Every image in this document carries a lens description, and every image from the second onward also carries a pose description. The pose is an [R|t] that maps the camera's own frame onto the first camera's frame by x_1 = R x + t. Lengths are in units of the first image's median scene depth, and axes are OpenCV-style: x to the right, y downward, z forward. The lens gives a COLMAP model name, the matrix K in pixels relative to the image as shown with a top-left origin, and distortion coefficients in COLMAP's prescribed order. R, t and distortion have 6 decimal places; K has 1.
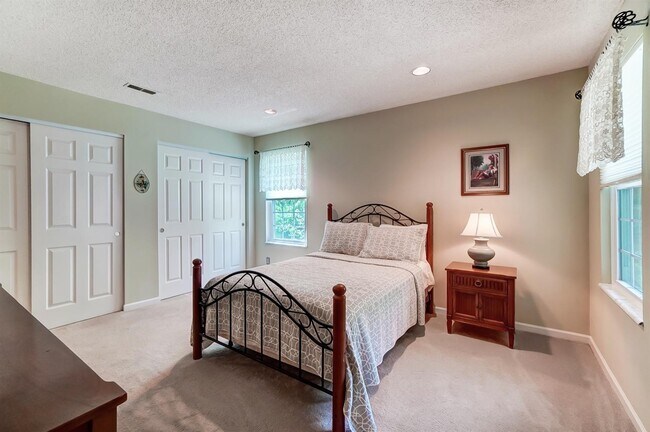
lens RADIAL K [[285.4, 0, 319.1], [0, 285.4, 208.3], [0, 0, 1]] dist [-0.002054, -0.000082]
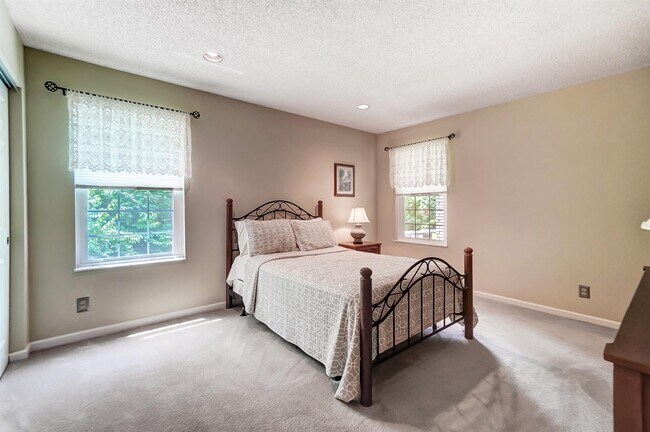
lens RADIAL K [[285.4, 0, 319.1], [0, 285.4, 208.3], [0, 0, 1]] dist [-0.002054, -0.000082]
pose [[0.266629, -0.000636, 0.963799, -0.912048], [0.005862, 0.999982, -0.000962, 0.017564], [-0.963781, 0.005907, 0.266628, 0.718385]]
